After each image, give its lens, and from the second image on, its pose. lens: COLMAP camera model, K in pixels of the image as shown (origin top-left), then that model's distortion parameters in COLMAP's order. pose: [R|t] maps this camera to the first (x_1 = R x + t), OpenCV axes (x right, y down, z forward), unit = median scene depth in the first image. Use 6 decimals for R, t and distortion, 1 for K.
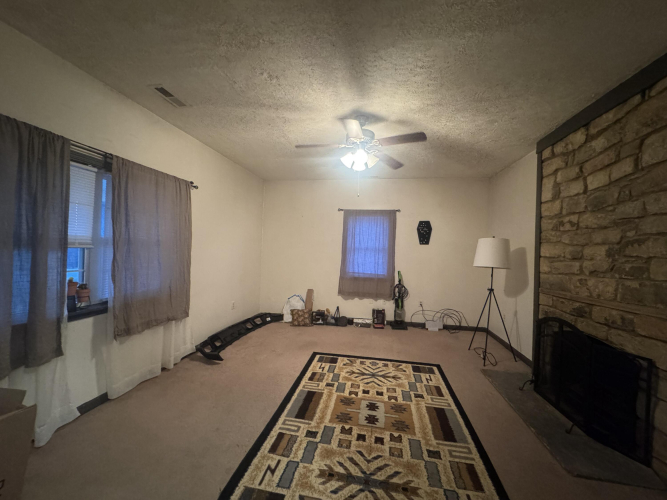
lens RADIAL K [[266.5, 0, 332.6], [0, 266.5, 250.8], [0, 0, 1]] dist [-0.002624, 0.000542]
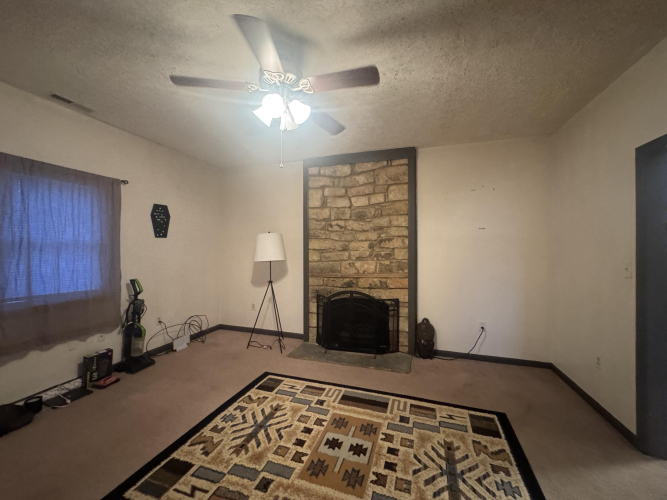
lens RADIAL K [[266.5, 0, 333.4], [0, 266.5, 251.2], [0, 0, 1]] dist [-0.002624, 0.000542]
pose [[0.133200, -0.041694, 0.990212, -0.600098], [0.006798, 0.999130, 0.041155, -0.026082], [-0.991066, 0.001250, 0.133367, 0.863245]]
